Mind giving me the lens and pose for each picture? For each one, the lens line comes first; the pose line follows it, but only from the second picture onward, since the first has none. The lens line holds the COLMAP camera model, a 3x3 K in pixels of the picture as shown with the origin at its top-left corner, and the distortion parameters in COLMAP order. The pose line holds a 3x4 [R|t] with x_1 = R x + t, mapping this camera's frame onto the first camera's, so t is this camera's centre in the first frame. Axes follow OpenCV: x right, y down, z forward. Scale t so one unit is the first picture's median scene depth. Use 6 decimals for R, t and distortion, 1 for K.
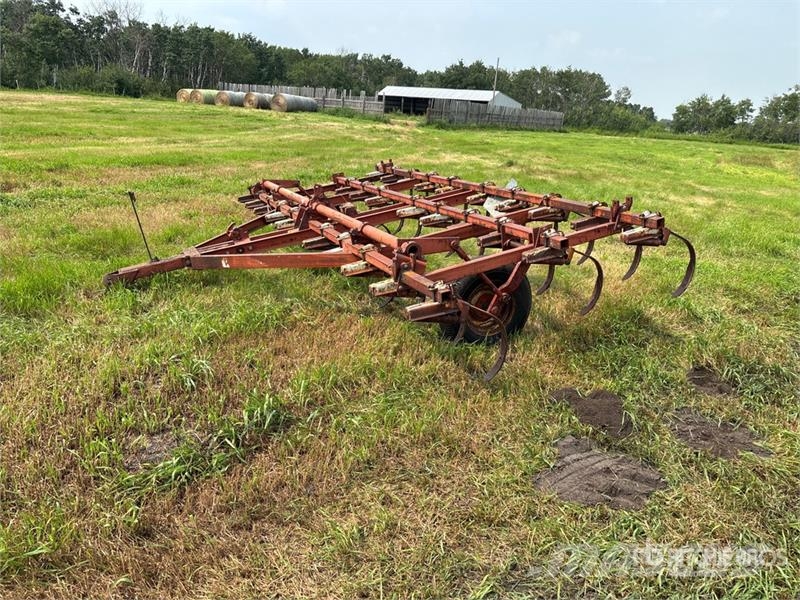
lens RADIAL K [[598.0, 0, 400.0], [0, 598.0, 300.0], [0, 0, 1]] dist [0.008749, 0.002471]
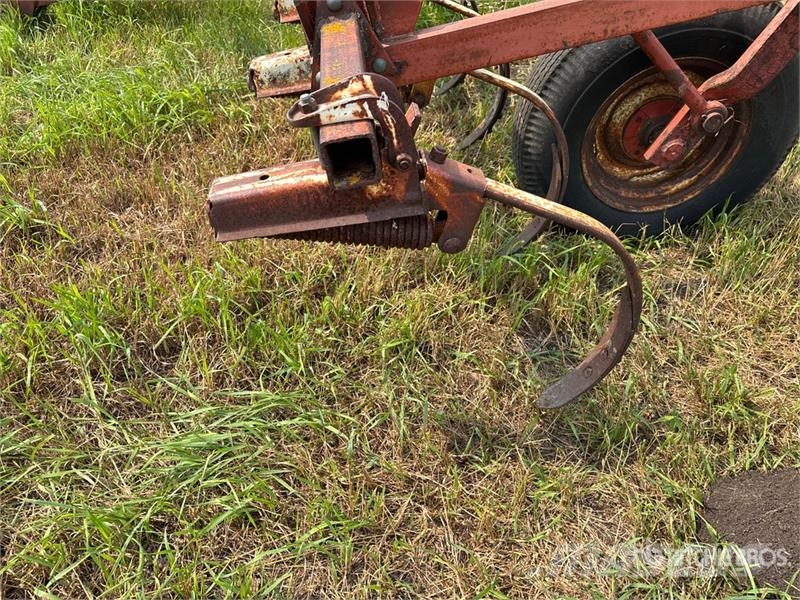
lens RADIAL K [[598.0, 0, 400.0], [0, 598.0, 300.0], [0, 0, 1]] dist [0.008749, 0.002471]
pose [[0.933524, 0.189988, -0.304035, 0.133973], [-0.052013, 0.910840, 0.409470, -0.038892], [0.354721, -0.366436, 0.860173, 0.615262]]
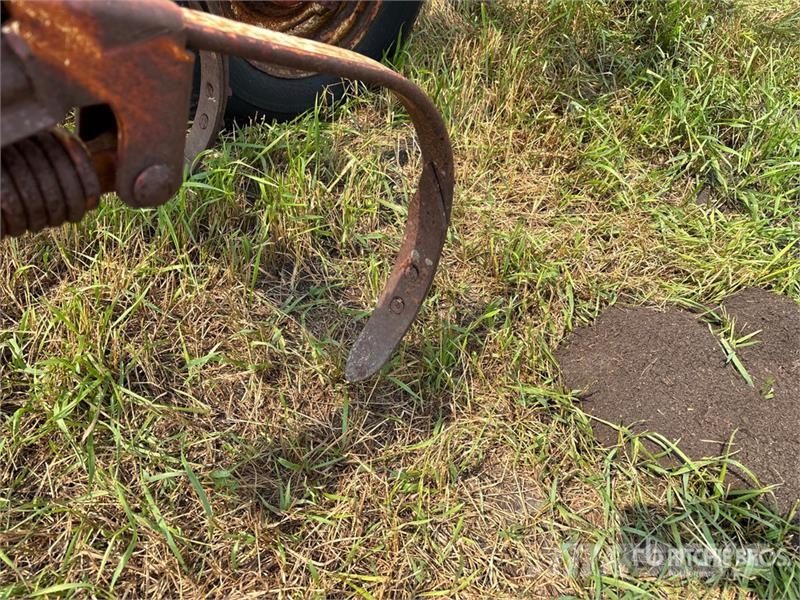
lens RADIAL K [[598.0, 0, 400.0], [0, 598.0, 300.0], [0, 0, 1]] dist [0.008749, 0.002471]
pose [[0.946483, -0.203287, 0.250687, 0.092612], [0.037957, 0.841433, 0.539027, -0.003527], [-0.320514, -0.500664, 0.804118, 0.717997]]
